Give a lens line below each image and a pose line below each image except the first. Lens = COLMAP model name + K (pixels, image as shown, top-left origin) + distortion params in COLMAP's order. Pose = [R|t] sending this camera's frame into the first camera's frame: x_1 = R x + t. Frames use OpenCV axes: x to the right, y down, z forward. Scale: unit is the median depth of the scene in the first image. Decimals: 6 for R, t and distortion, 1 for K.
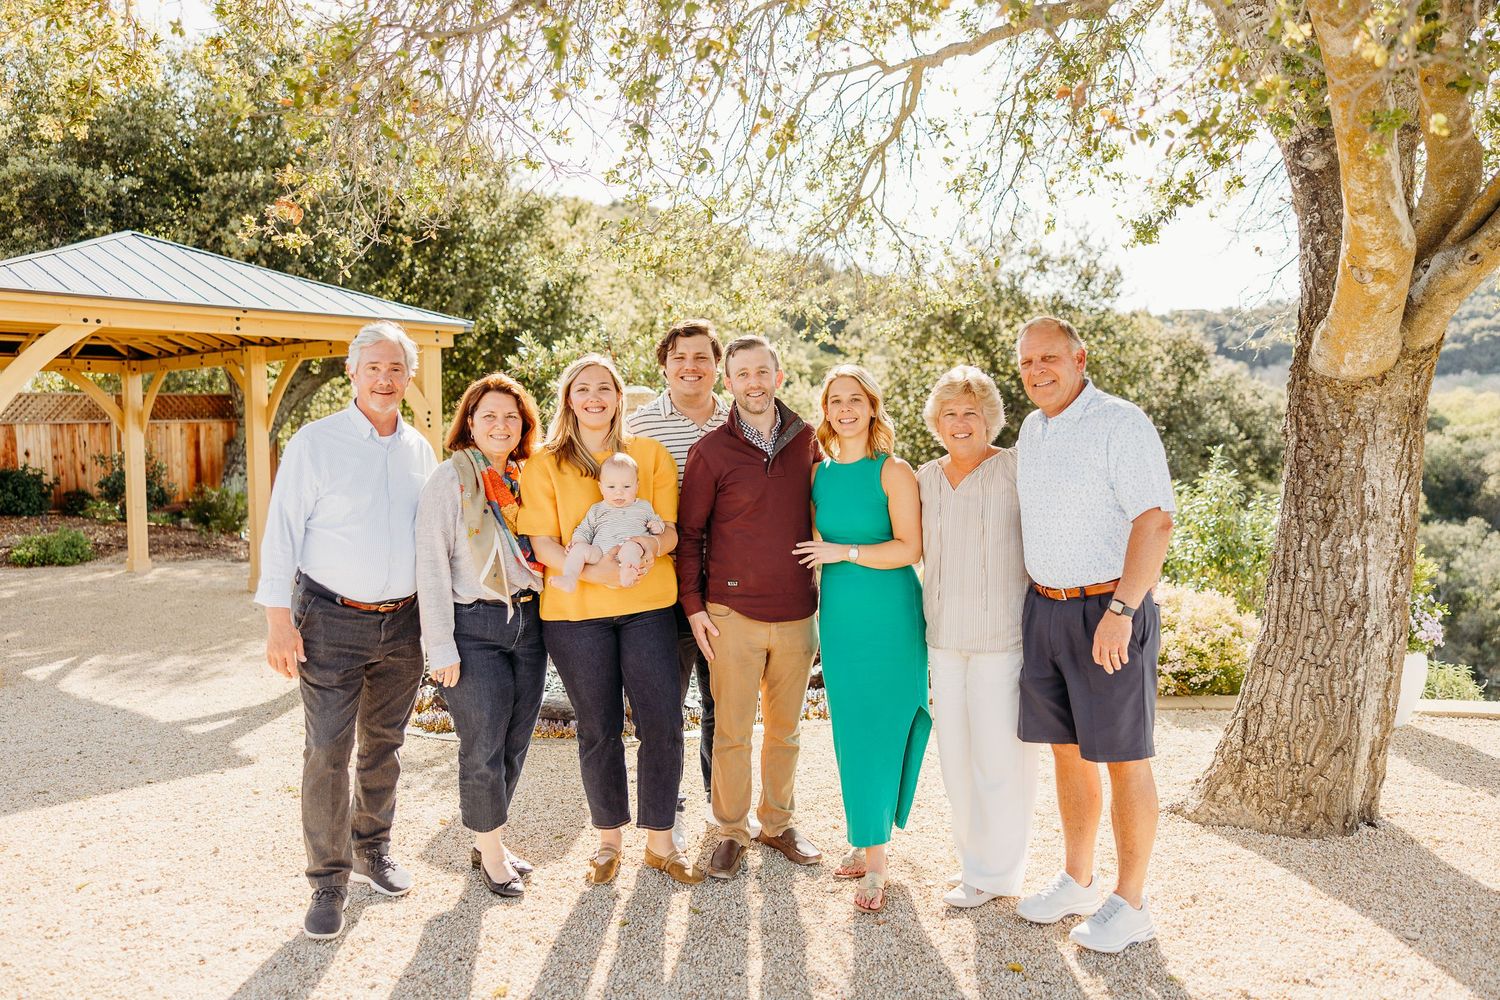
lens RADIAL K [[1226.0, 0, 733.9], [0, 1226.0, 519.9], [0, 0, 1]] dist [-0.000225, -0.001489]
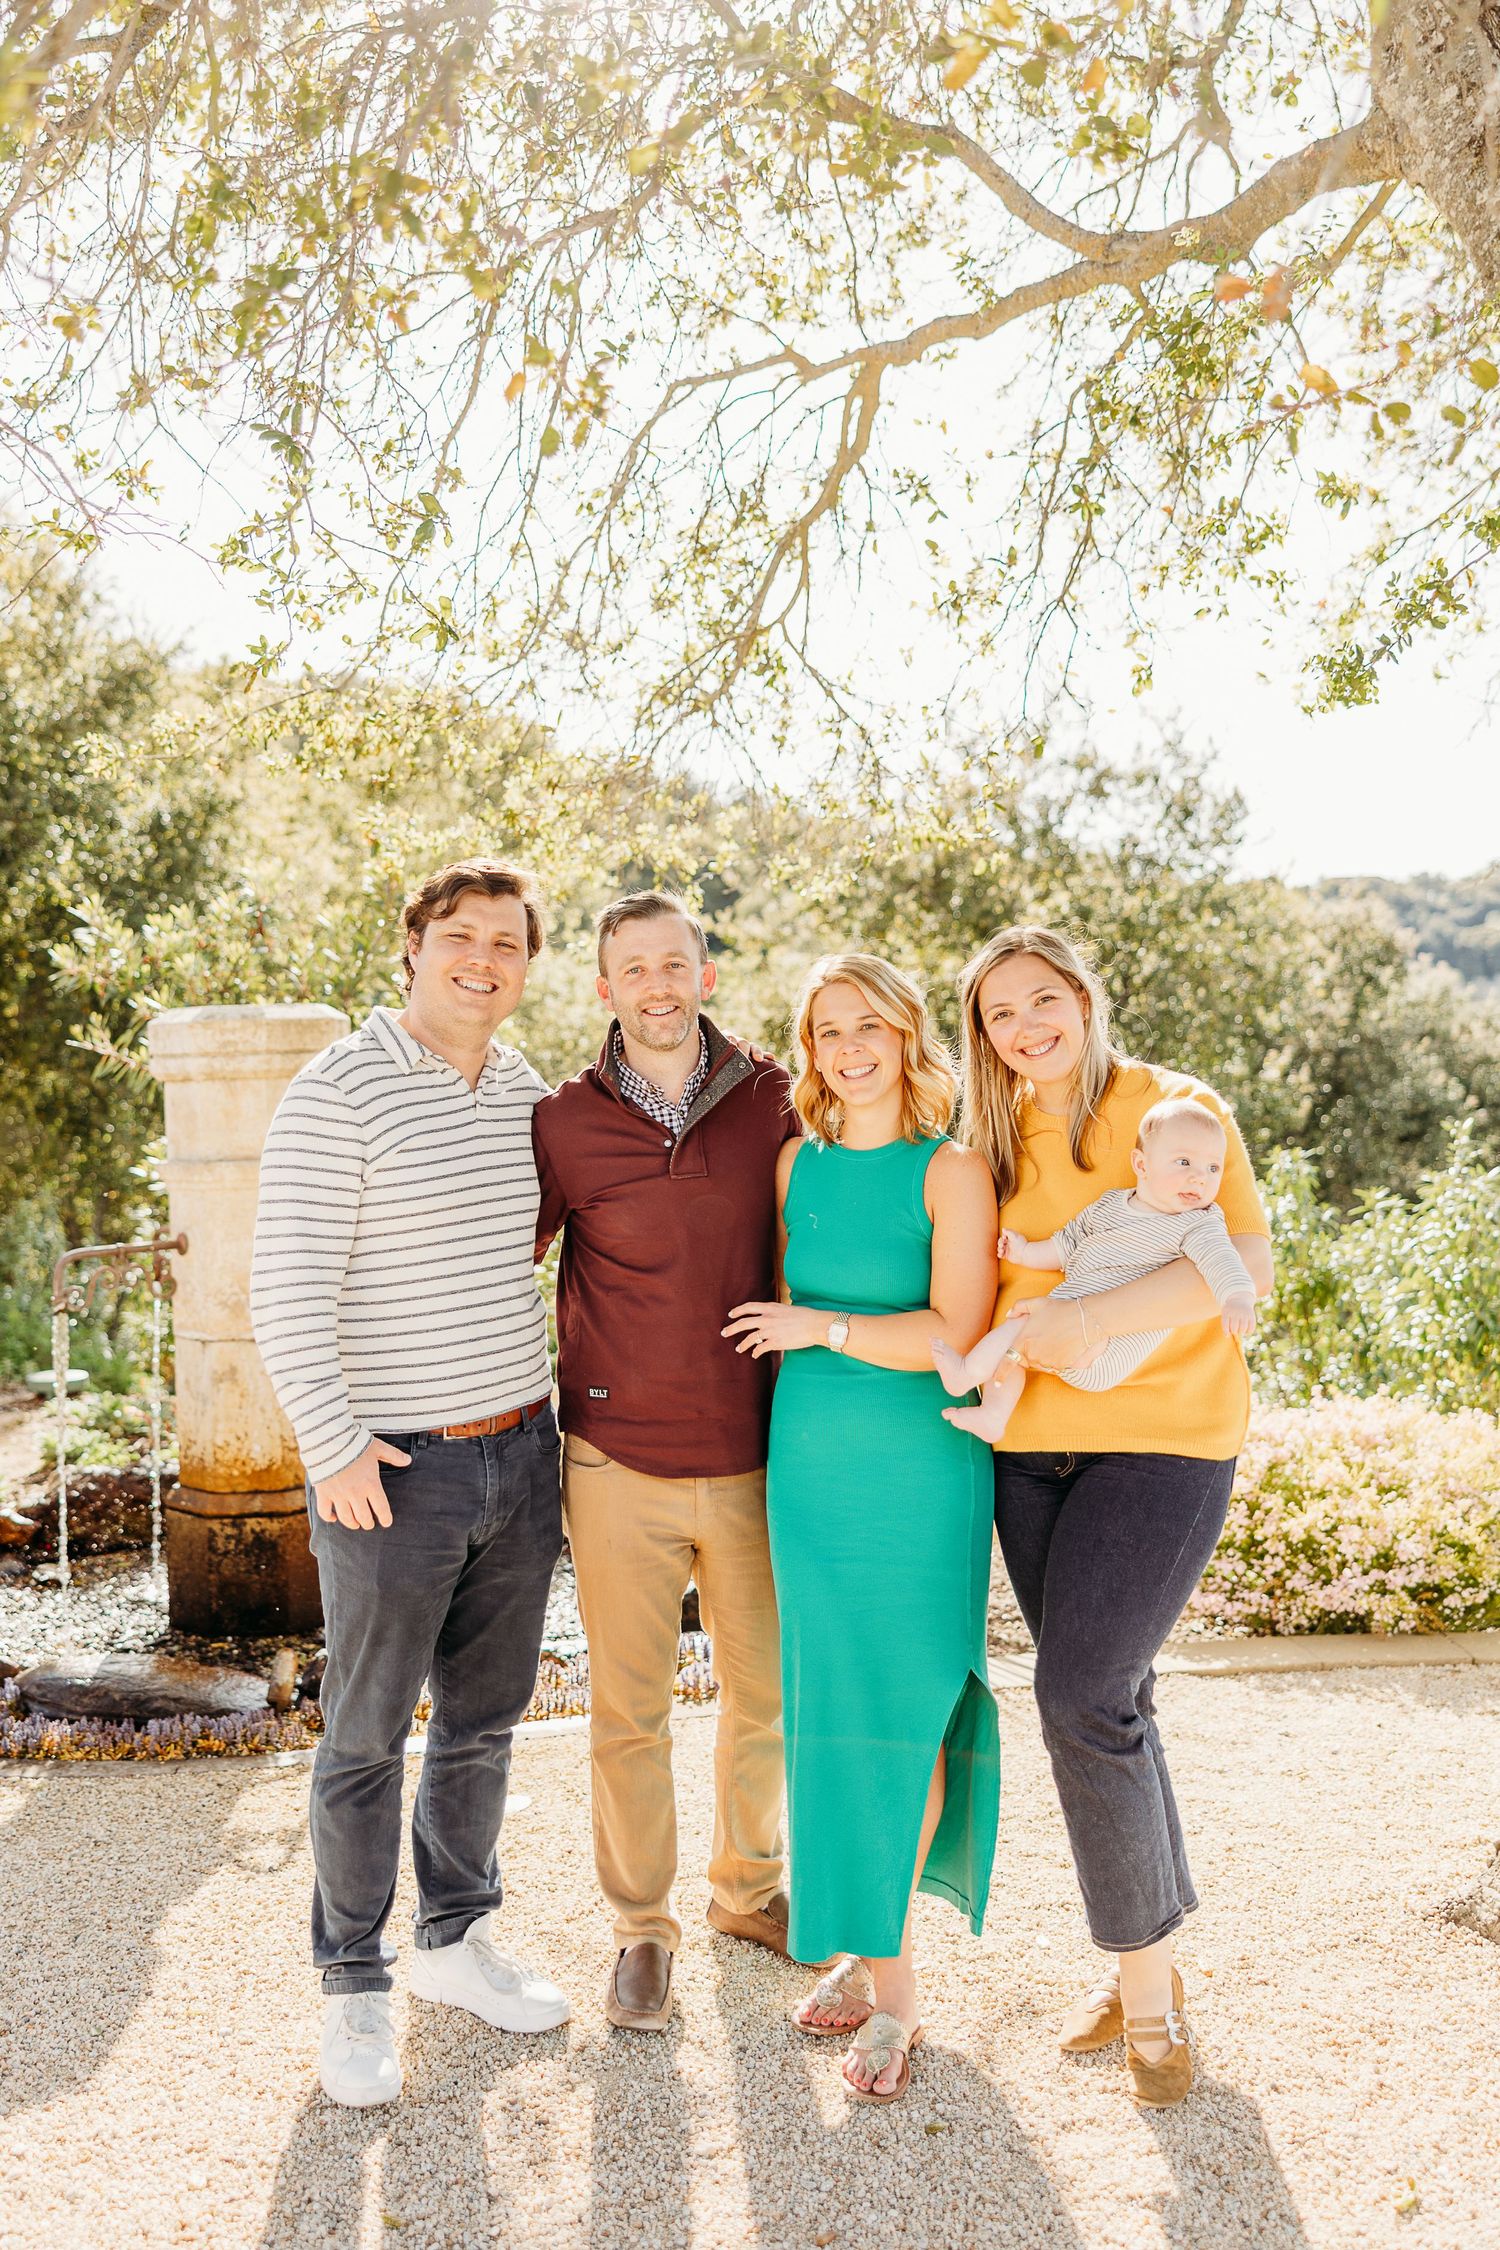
lens RADIAL K [[2122.7, 0, 716.6], [0, 2122.7, 1119.7], [0, 0, 1]] dist [0.000900, 0.000737]
pose [[0.996771, -0.004358, 0.080177, 0.014984], [0.009320, 0.998056, -0.061624, -0.009675], [-0.079752, 0.062172, 0.994874, 0.149097]]
